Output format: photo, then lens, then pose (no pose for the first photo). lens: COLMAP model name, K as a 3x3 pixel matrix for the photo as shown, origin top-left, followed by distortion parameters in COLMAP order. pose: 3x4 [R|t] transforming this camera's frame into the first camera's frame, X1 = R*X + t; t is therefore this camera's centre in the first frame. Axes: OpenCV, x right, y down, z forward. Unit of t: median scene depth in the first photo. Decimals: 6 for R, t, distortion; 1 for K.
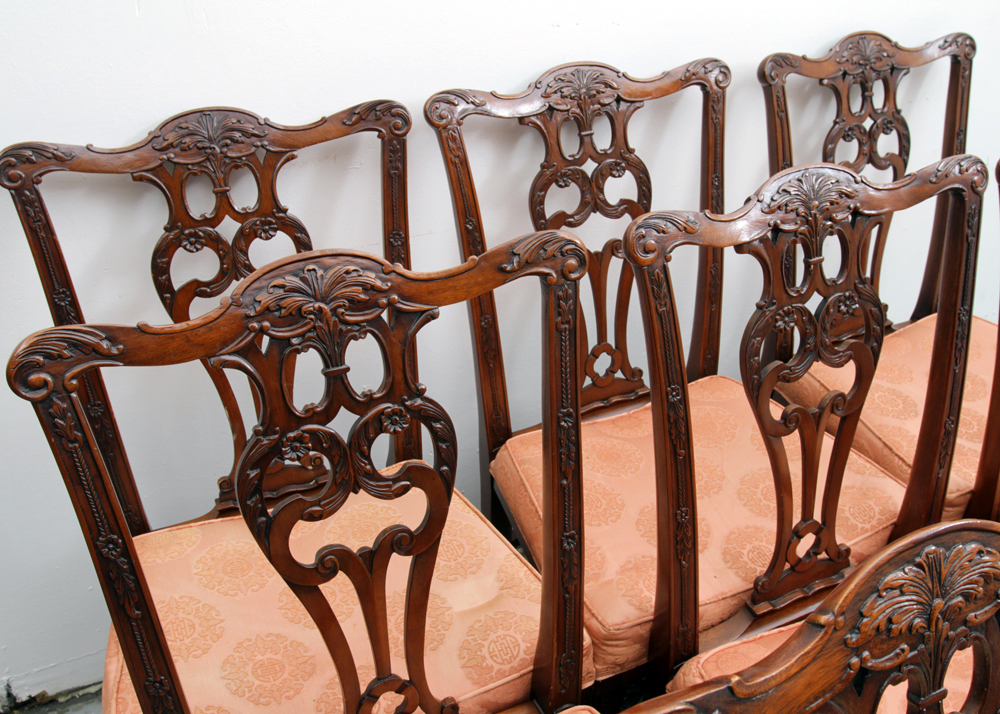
lens RADIAL K [[984.2, 0, 505.6], [0, 984.2, 363.7], [0, 0, 1]] dist [-0.058959, 0.000000]
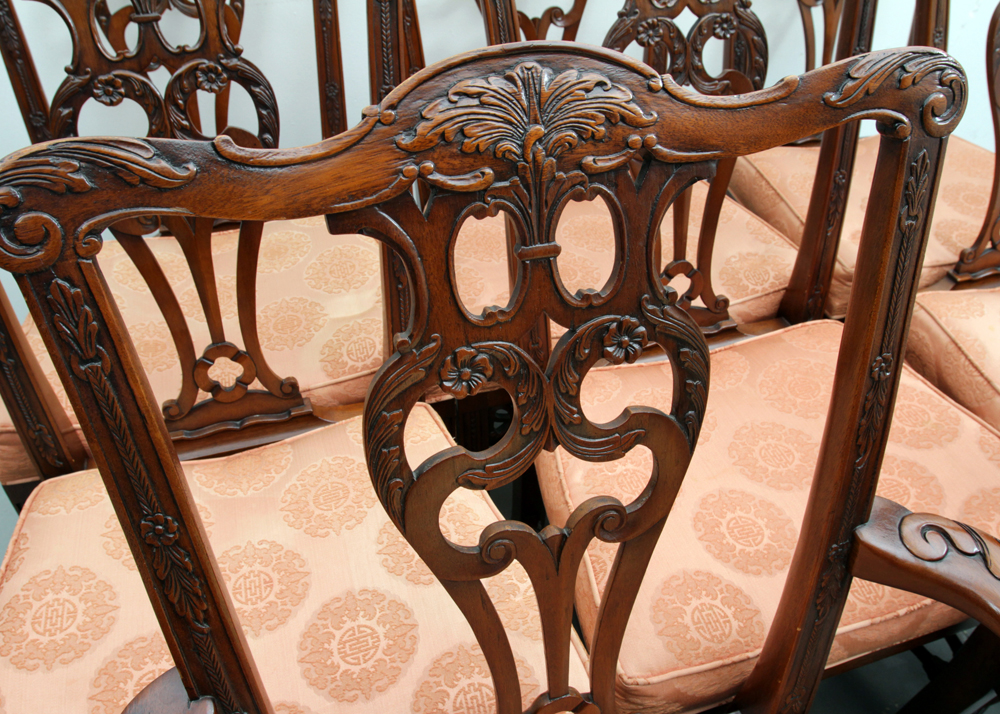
lens RADIAL K [[853.4, 0, 523.2], [0, 853.4, 391.4], [0, 0, 1]] dist [-0.083226, 0.048898]
pose [[0.988924, 0.087137, -0.120151, 0.314162], [-0.070294, 0.987946, 0.137916, 0.216220], [0.130720, -0.127942, 0.983129, 0.121017]]
